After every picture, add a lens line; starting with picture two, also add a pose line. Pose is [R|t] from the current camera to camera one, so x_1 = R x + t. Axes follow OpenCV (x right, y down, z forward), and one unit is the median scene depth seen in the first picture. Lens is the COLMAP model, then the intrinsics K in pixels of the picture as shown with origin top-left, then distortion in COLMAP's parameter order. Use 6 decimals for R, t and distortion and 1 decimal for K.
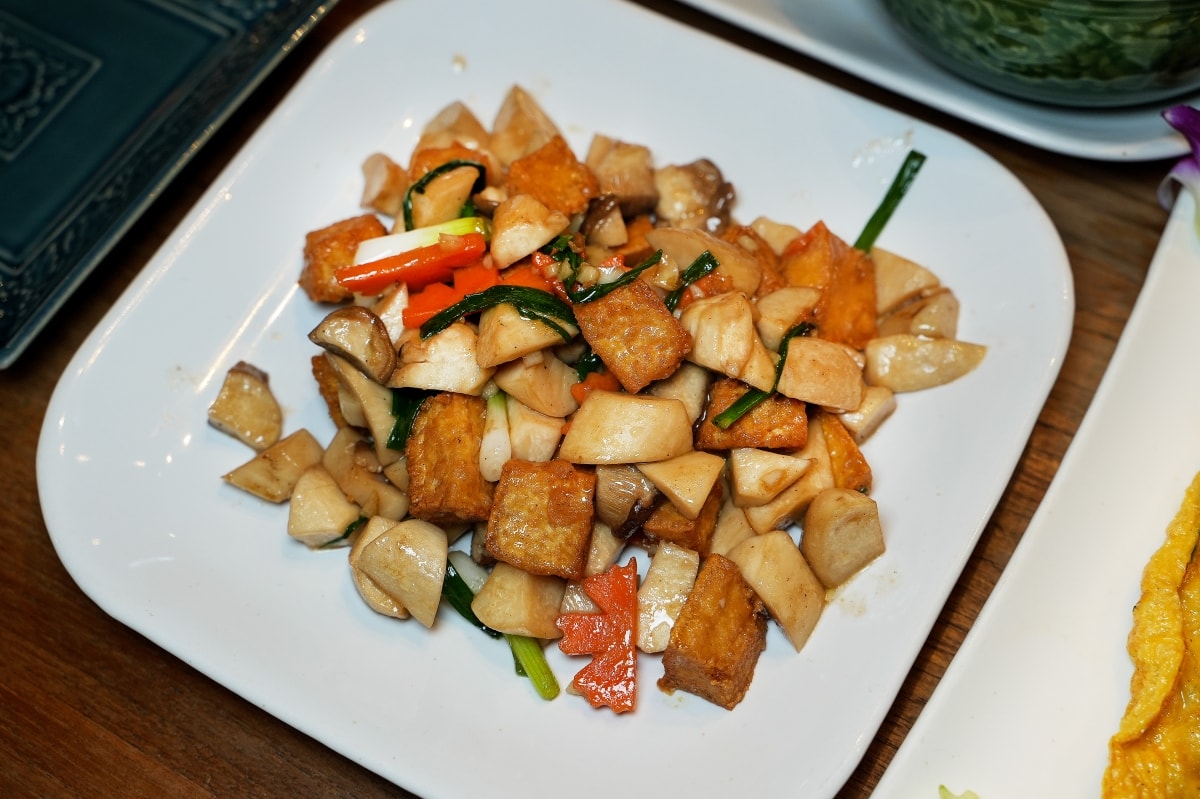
lens RADIAL K [[1612.4, 0, 608.8], [0, 1612.4, 403.3], [0, 0, 1]] dist [0.004464, 0.000000]
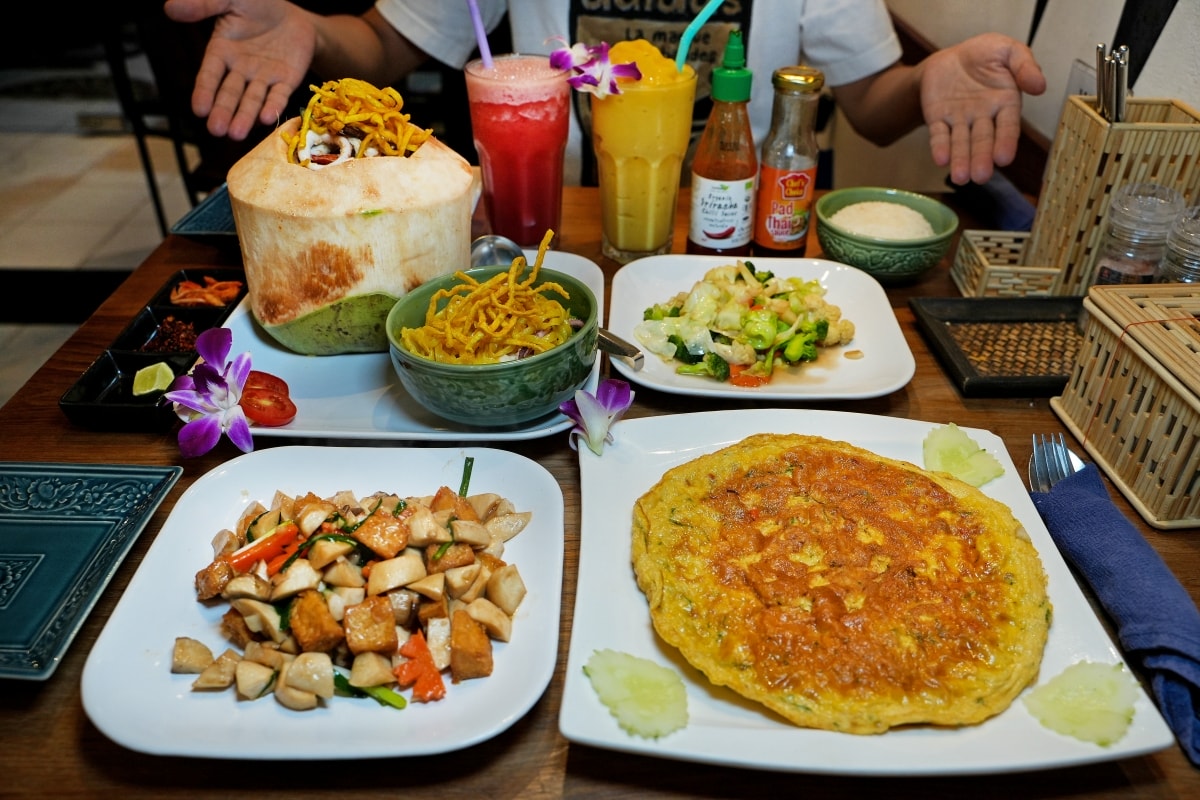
lens RADIAL K [[972.1, 0, 598.7], [0, 972.1, 402.5], [0, 0, 1]] dist [-0.005995, -0.008688]
pose [[0.866276, -0.234128, 0.441304, -0.257793], [0.418503, 0.822505, -0.385150, 0.418916], [-0.272801, 0.518333, 0.810500, -0.215325]]
